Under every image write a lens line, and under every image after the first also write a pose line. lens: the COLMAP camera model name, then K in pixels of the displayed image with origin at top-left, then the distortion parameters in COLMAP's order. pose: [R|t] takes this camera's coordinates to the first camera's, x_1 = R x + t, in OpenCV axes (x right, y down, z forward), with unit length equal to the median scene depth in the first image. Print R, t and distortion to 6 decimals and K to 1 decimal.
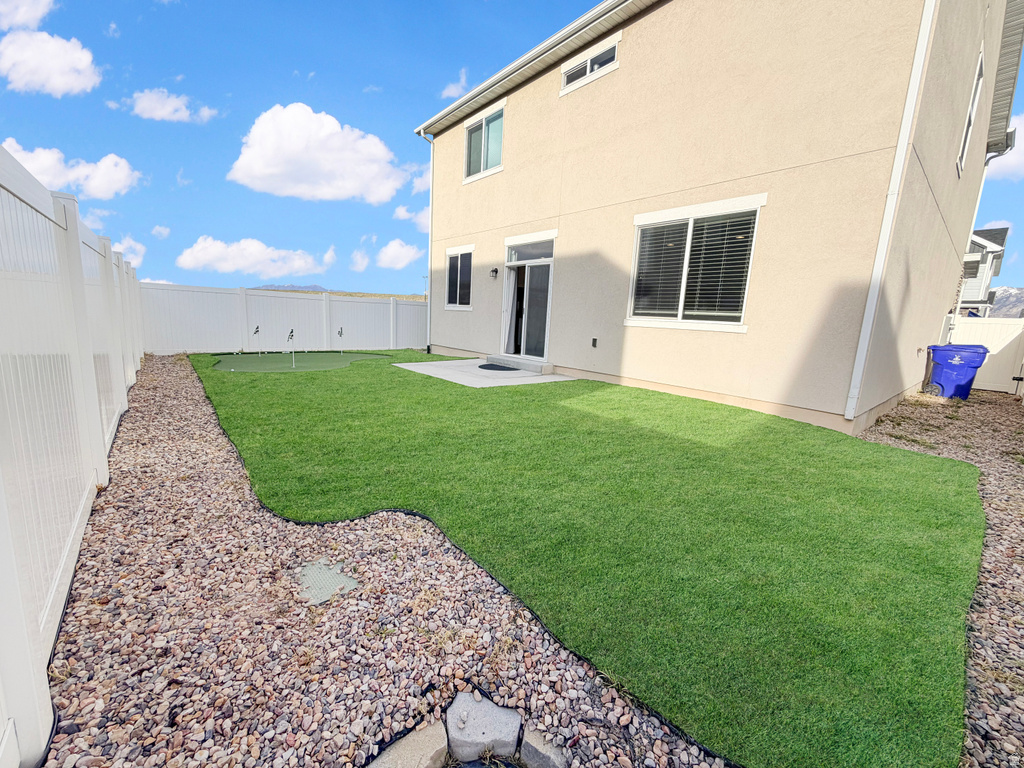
lens RADIAL K [[406.9, 0, 507.3], [0, 406.9, 385.4], [0, 0, 1]] dist [-0.000021, -0.000278]
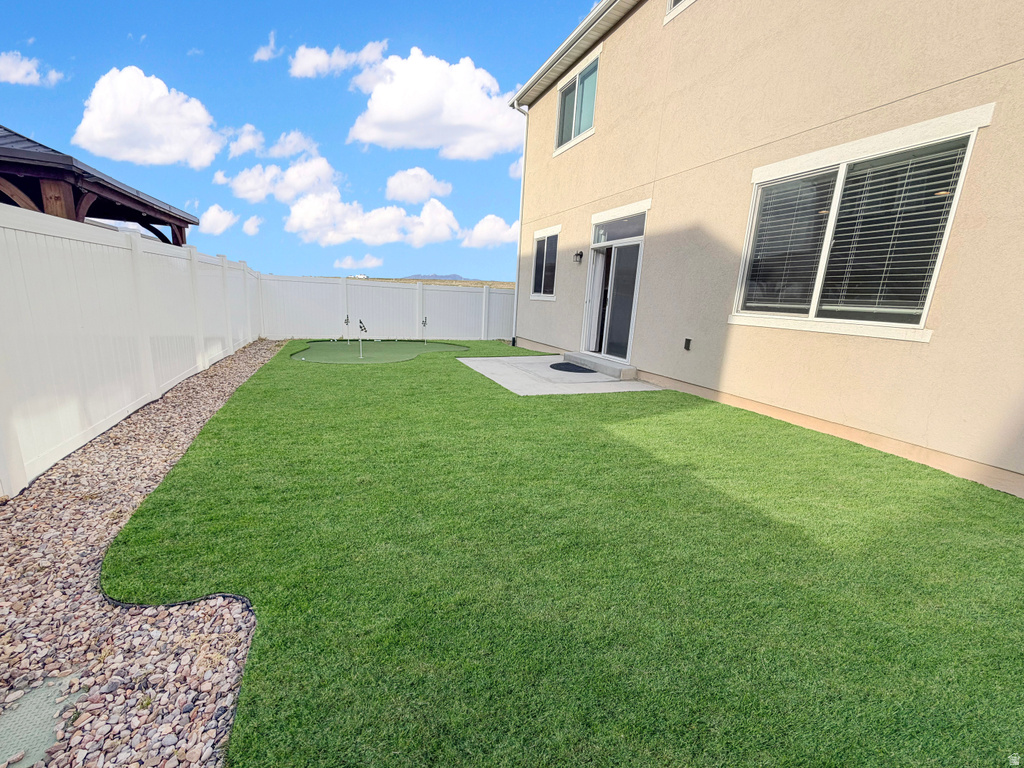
lens RADIAL K [[406.9, 0, 507.3], [0, 406.9, 385.4], [0, 0, 1]] dist [-0.000021, -0.000278]
pose [[0.953937, 0.064912, -0.292901, 0.106722], [-0.056210, 0.997694, 0.038037, -0.033618], [0.294695, -0.019821, 0.955386, 0.144992]]
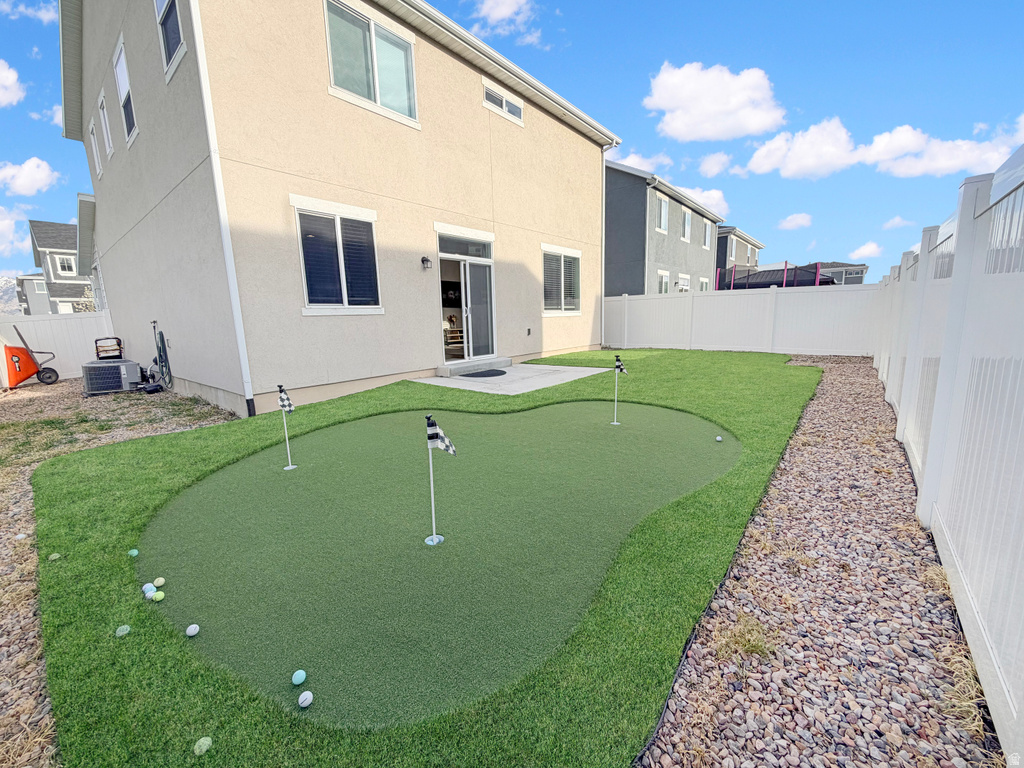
lens RADIAL K [[406.9, 0, 507.3], [0, 406.9, 385.4], [0, 0, 1]] dist [-0.000021, -0.000278]
pose [[-0.168813, -0.210220, 0.962969, -0.966898], [0.184900, 0.952892, 0.240434, -0.240893], [-0.968150, 0.218641, -0.121991, 1.131093]]
